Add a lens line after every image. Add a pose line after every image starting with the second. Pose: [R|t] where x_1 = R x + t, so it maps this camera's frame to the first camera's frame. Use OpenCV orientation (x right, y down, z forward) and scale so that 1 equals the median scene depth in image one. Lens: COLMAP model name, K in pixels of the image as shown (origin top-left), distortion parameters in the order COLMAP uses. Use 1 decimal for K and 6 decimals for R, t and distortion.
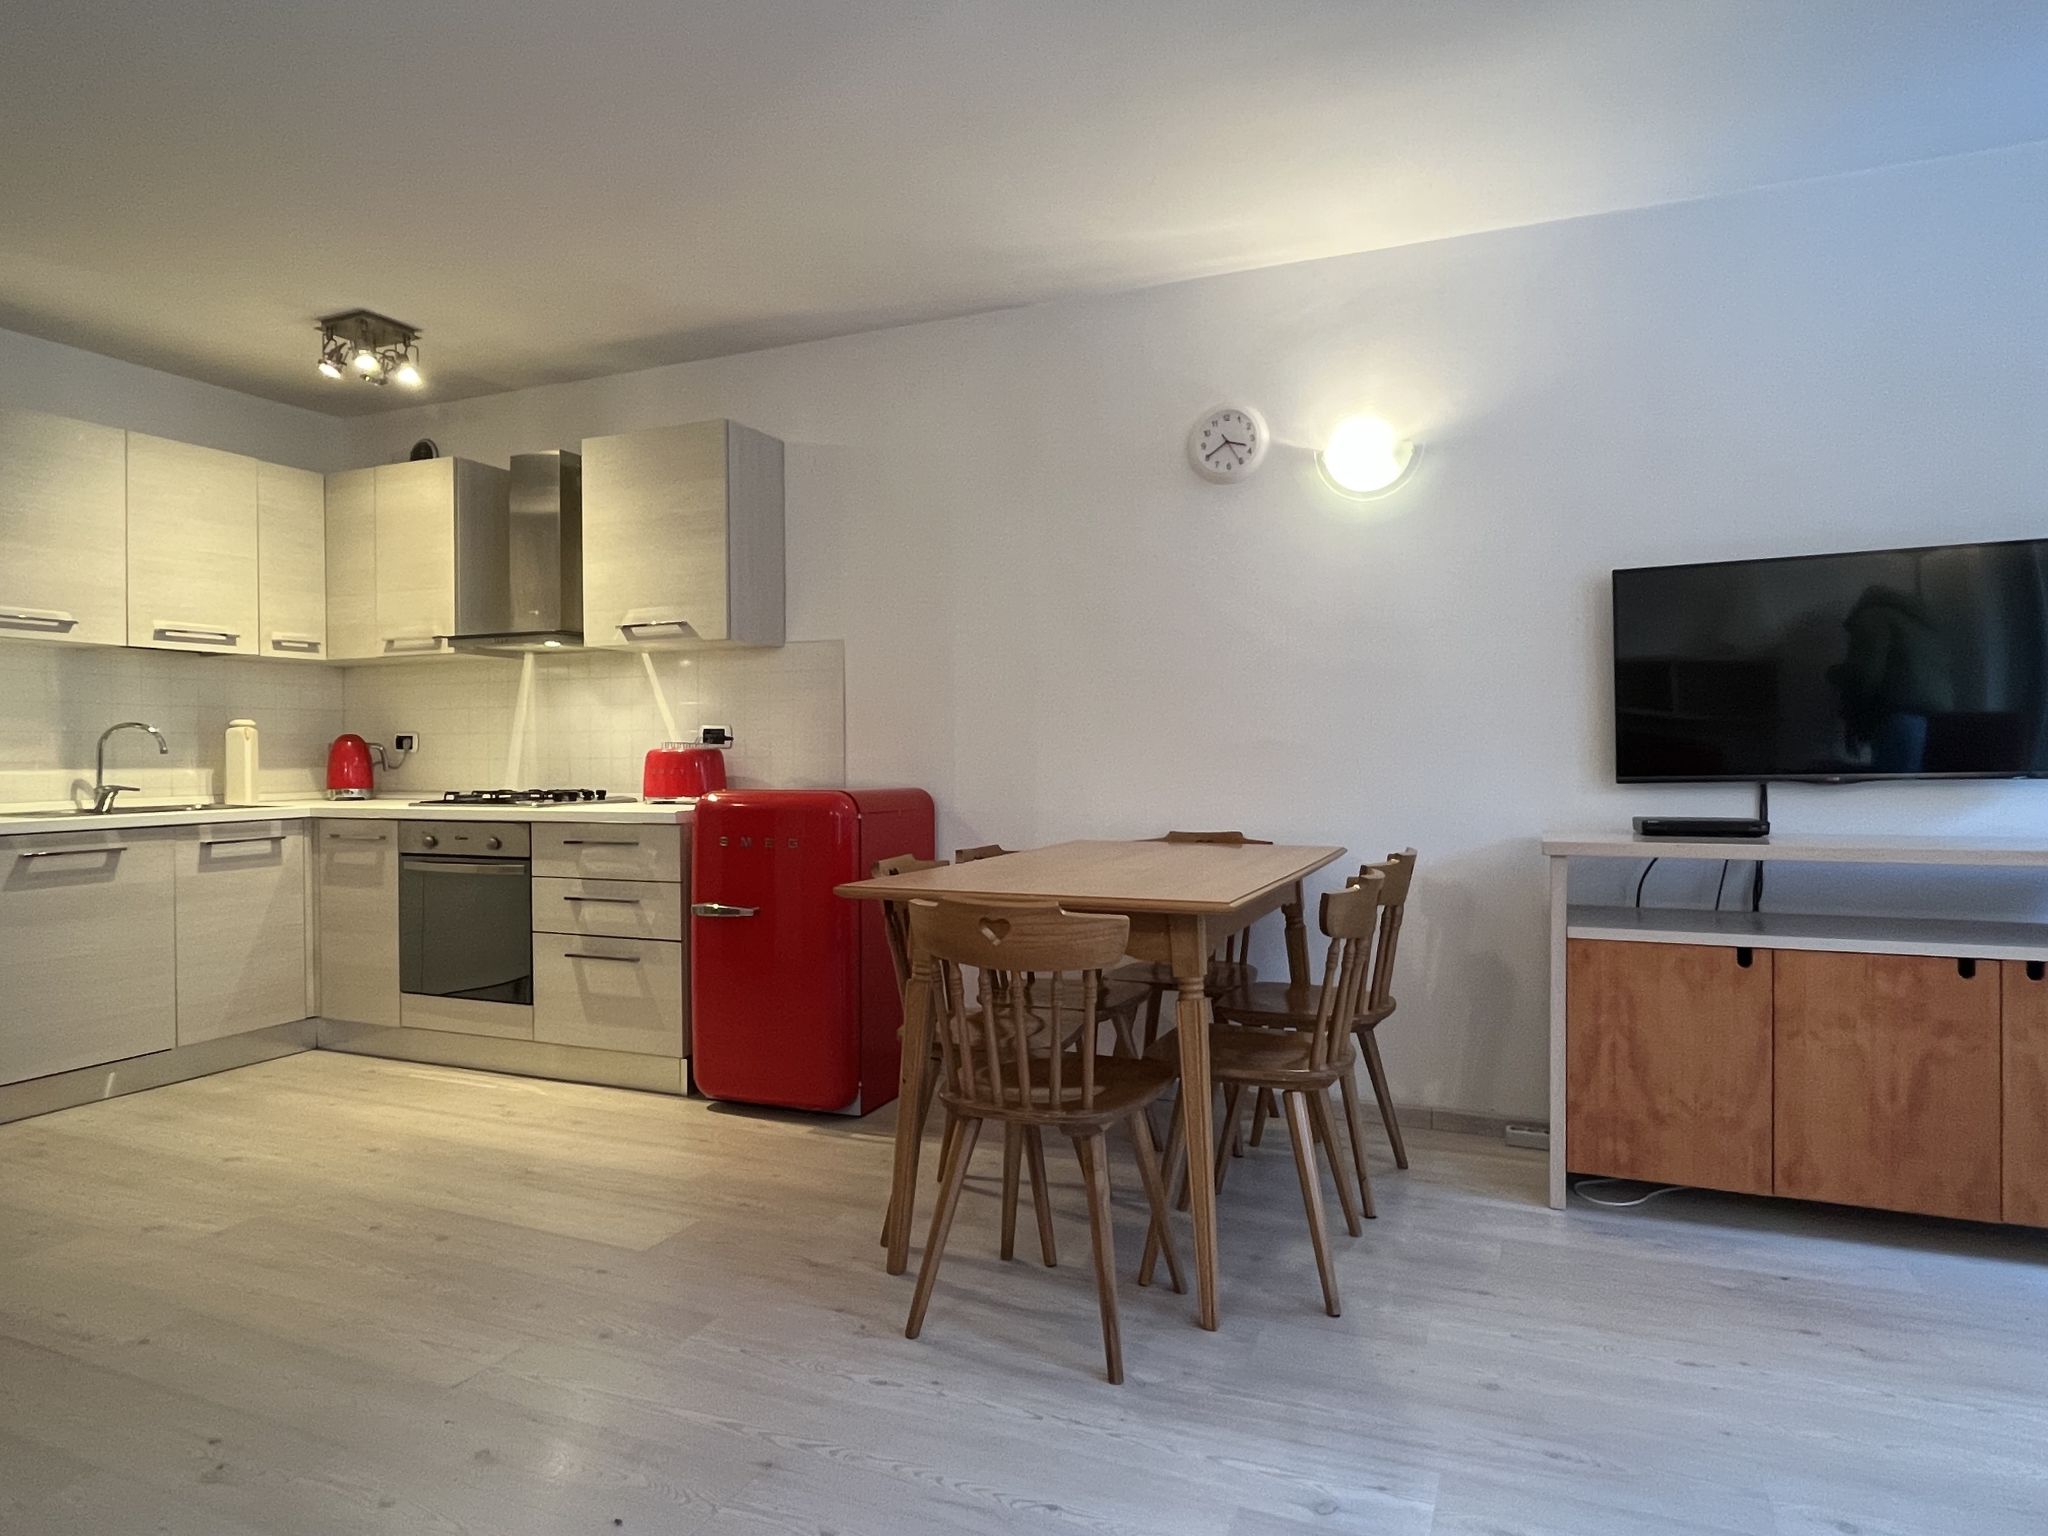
lens RADIAL K [[1230.6, 0, 1018.4], [0, 1230.6, 762.3], [0, 0, 1]] dist [0.002012, -0.002031]
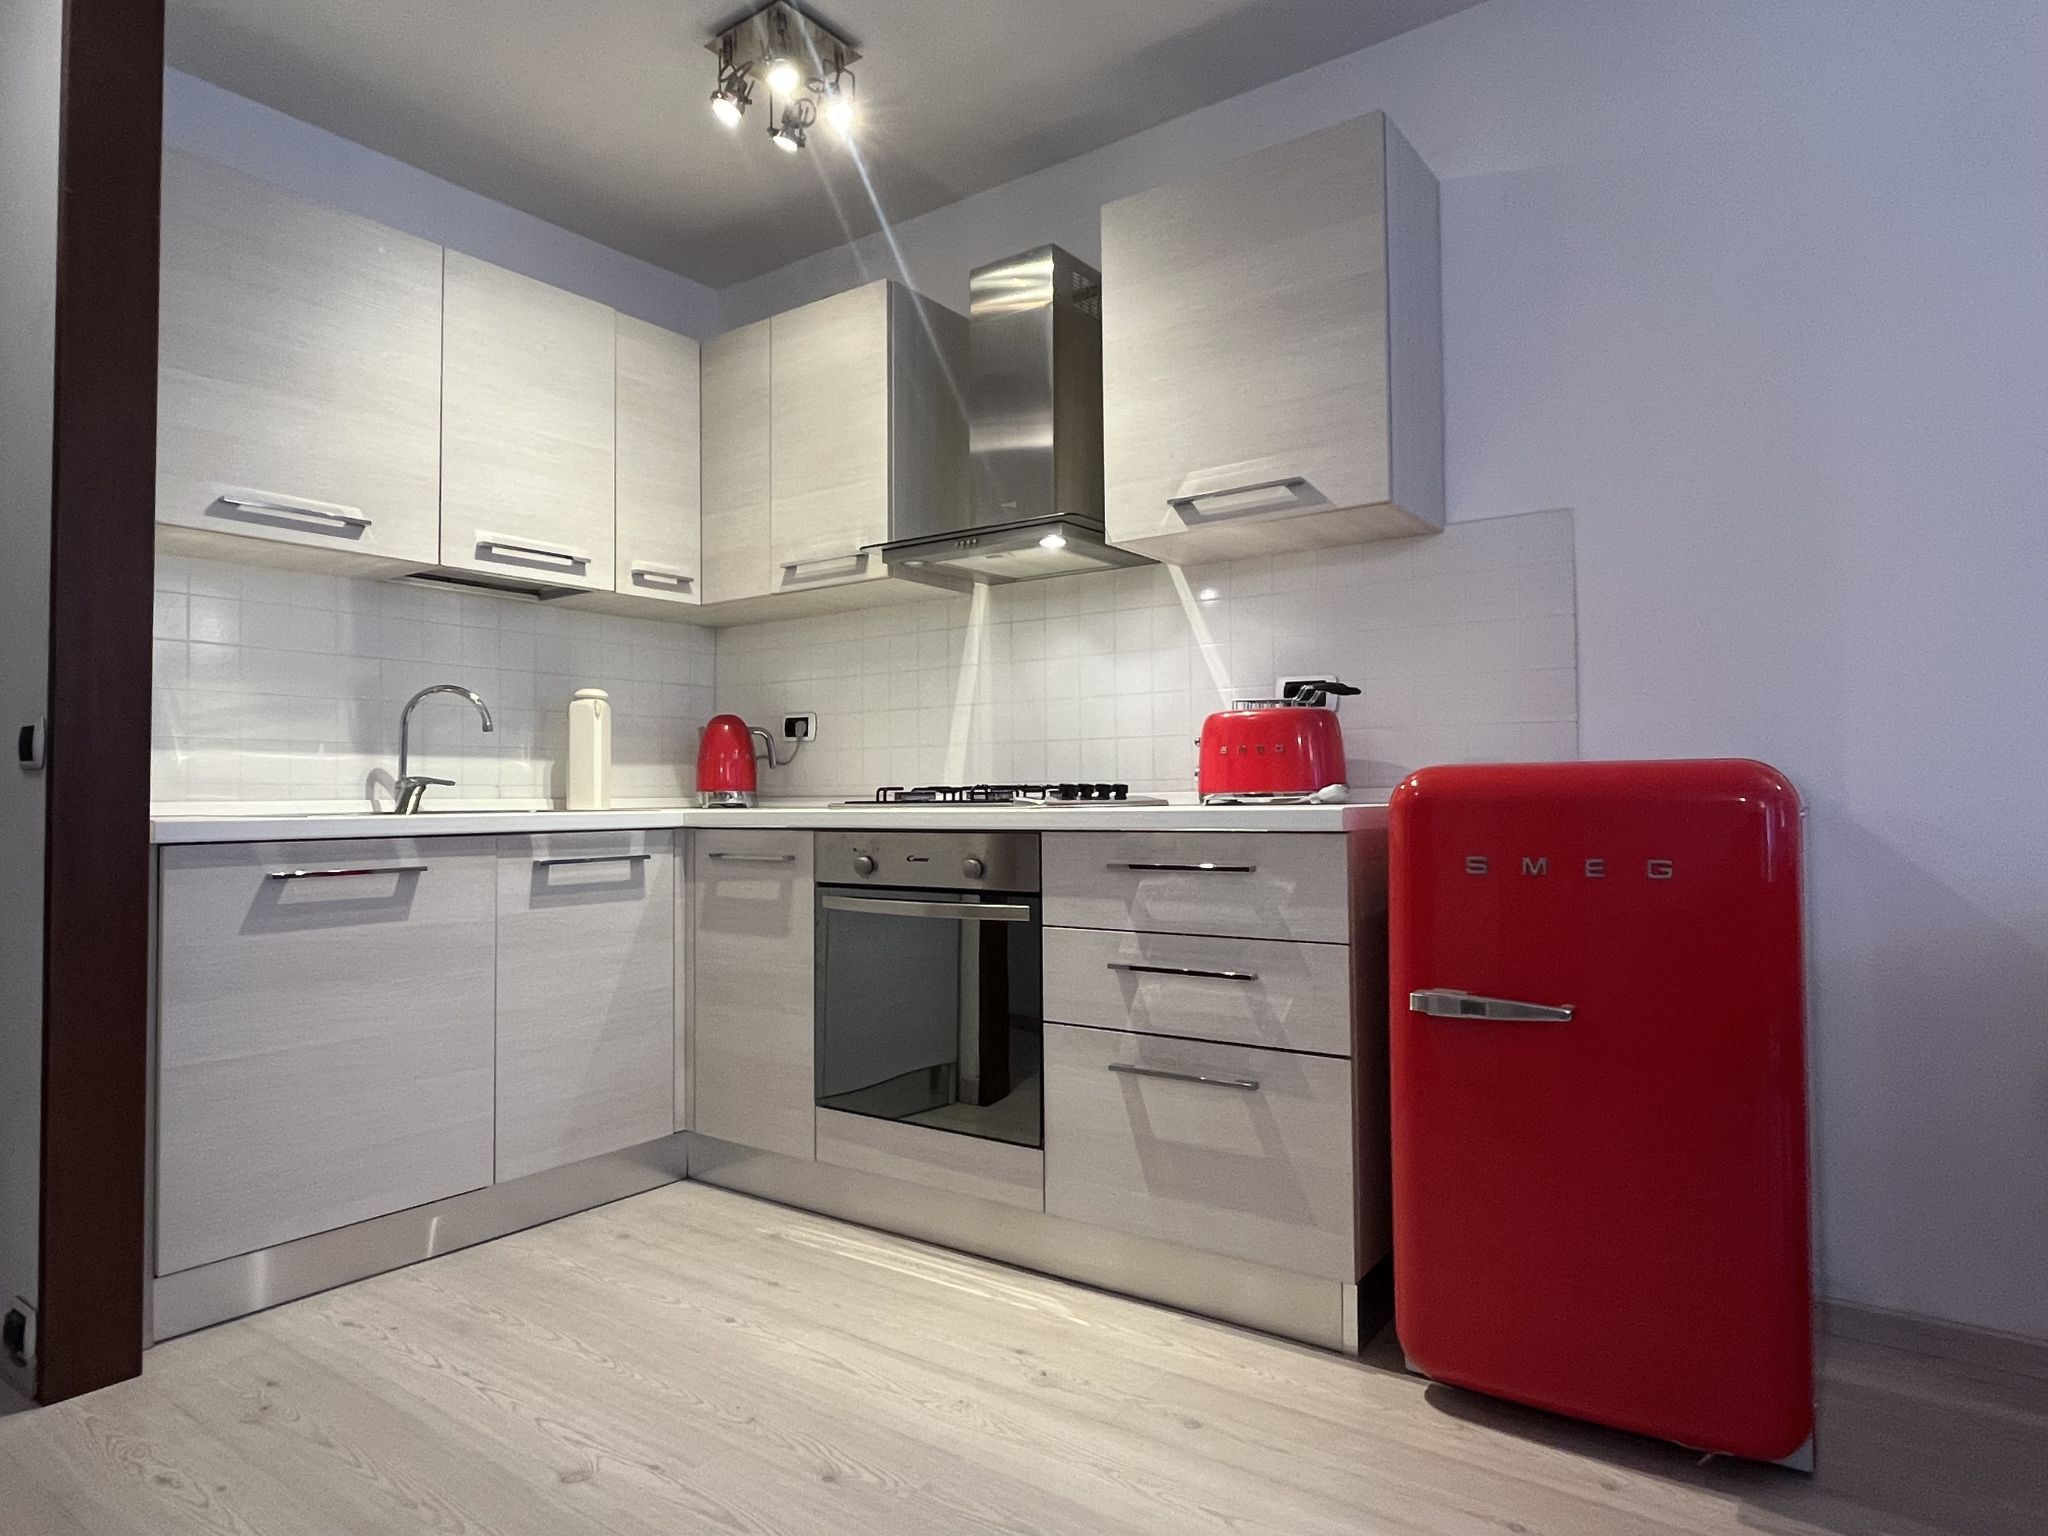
lens RADIAL K [[1230.6, 0, 1018.4], [0, 1230.6, 762.3], [0, 0, 1]] dist [0.002012, -0.002031]
pose [[0.976328, -0.007779, -0.216156, -0.298295], [-0.000195, 0.999321, -0.036848, 0.039791], [0.216296, 0.036018, 0.975663, 0.457497]]
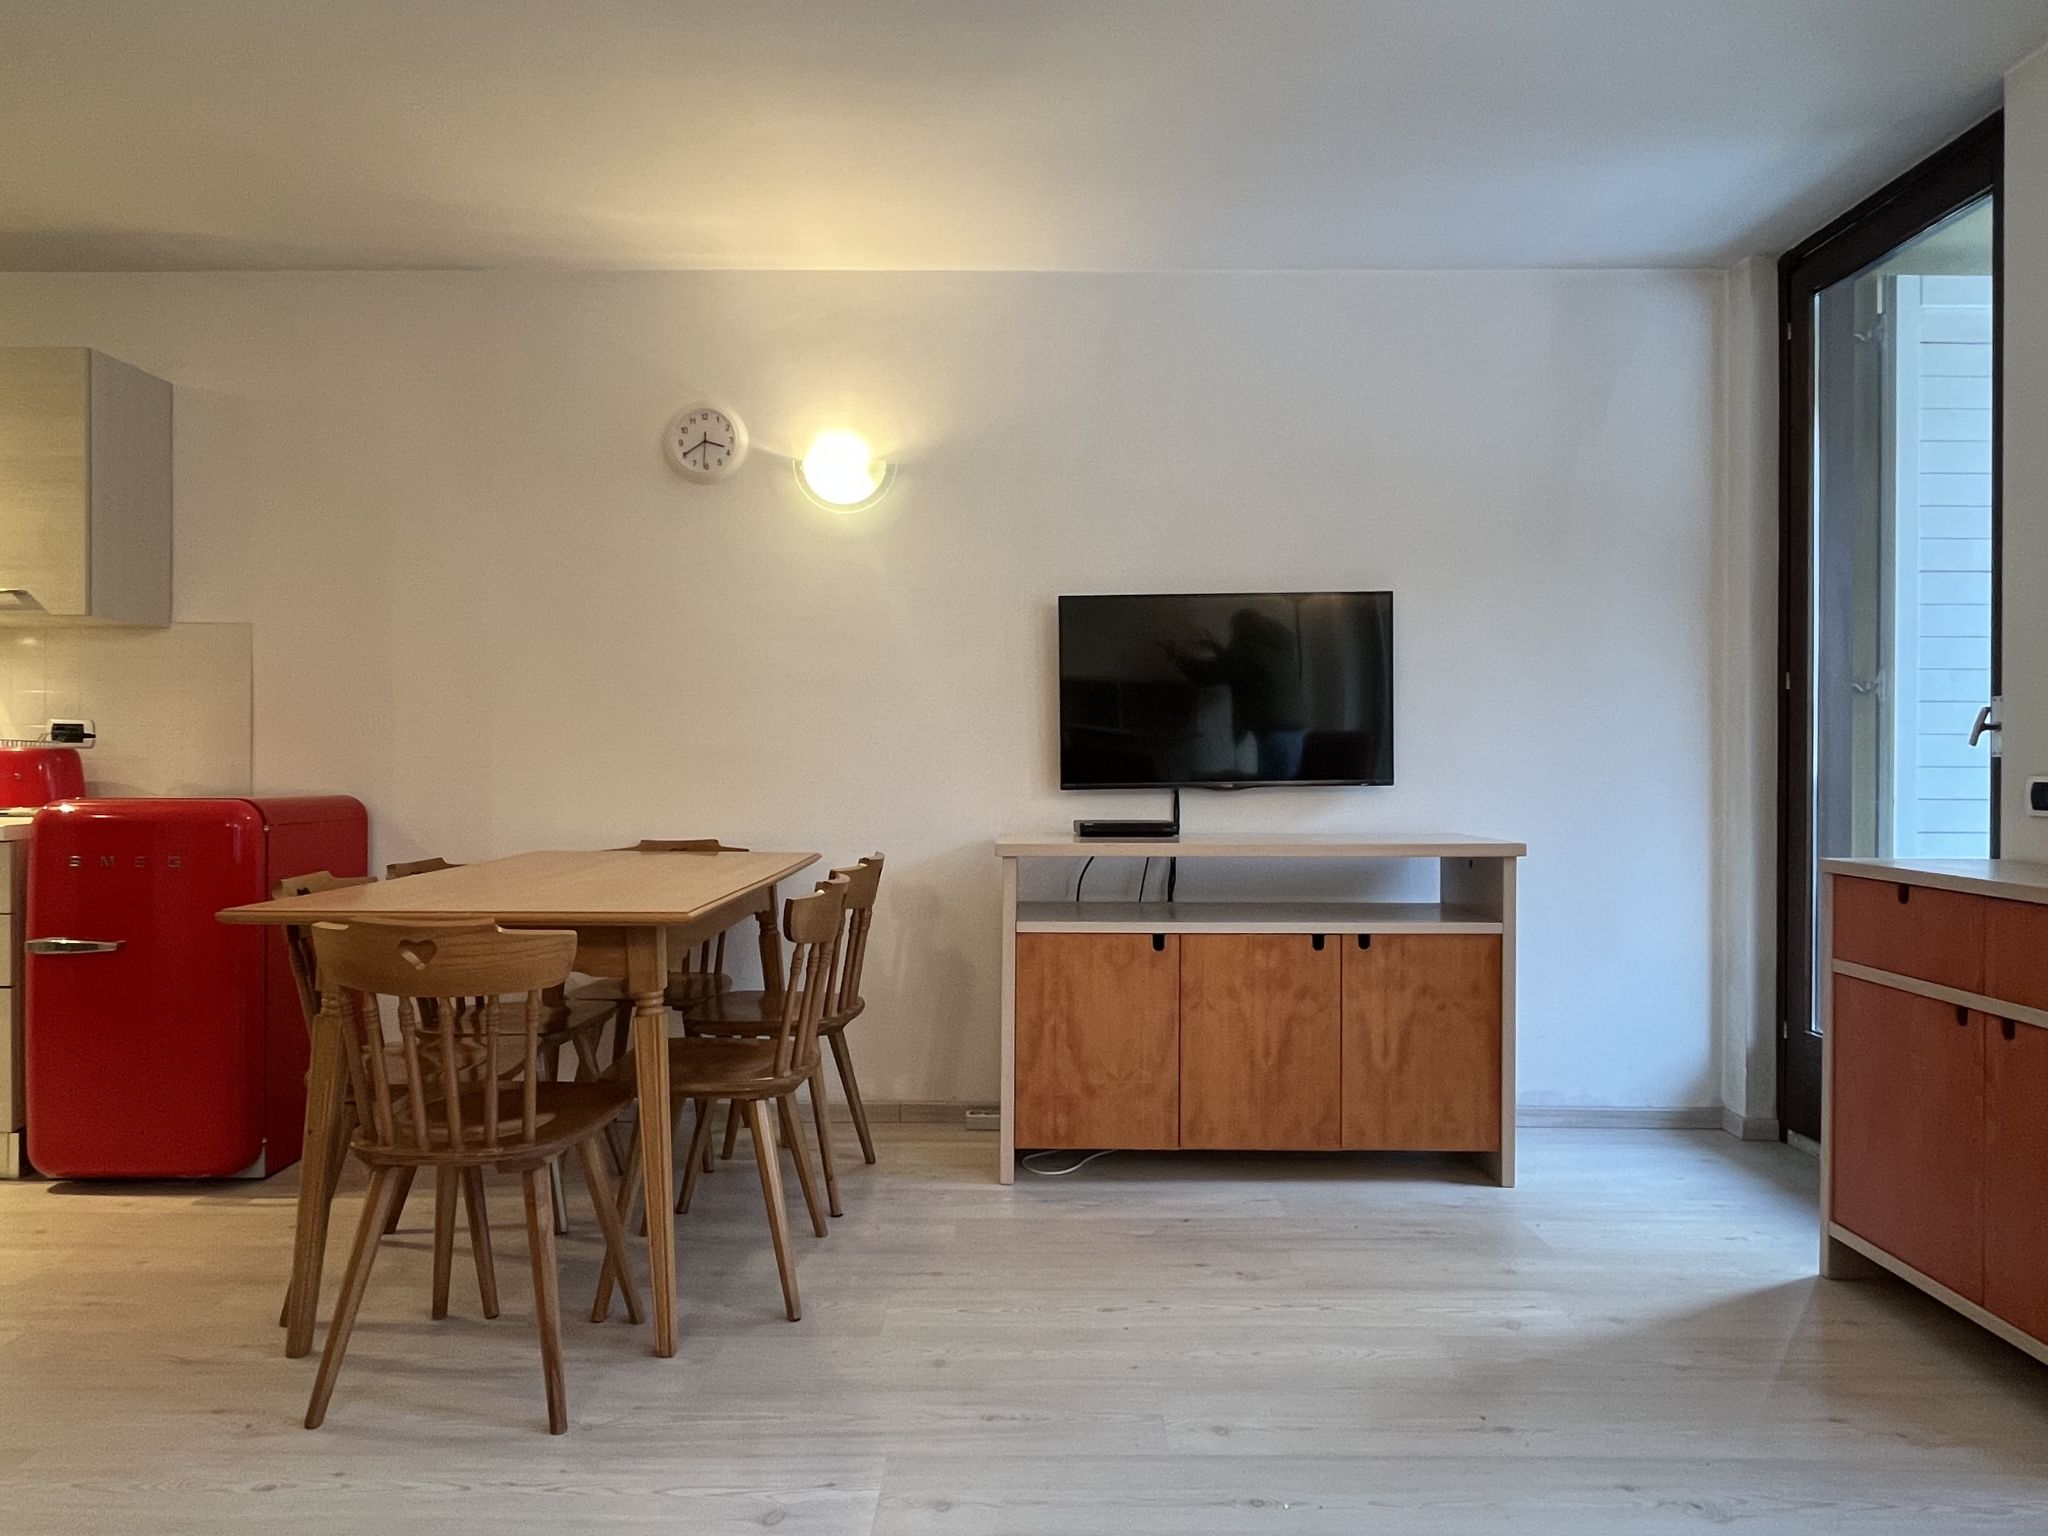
lens RADIAL K [[1230.6, 0, 1018.4], [0, 1230.6, 762.3], [0, 0, 1]] dist [0.002012, -0.002031]
pose [[0.920613, 0.007984, 0.390395, 0.016843], [-0.005728, 0.999960, -0.006941, 0.000531], [-0.390435, 0.004153, 0.920621, 0.001892]]
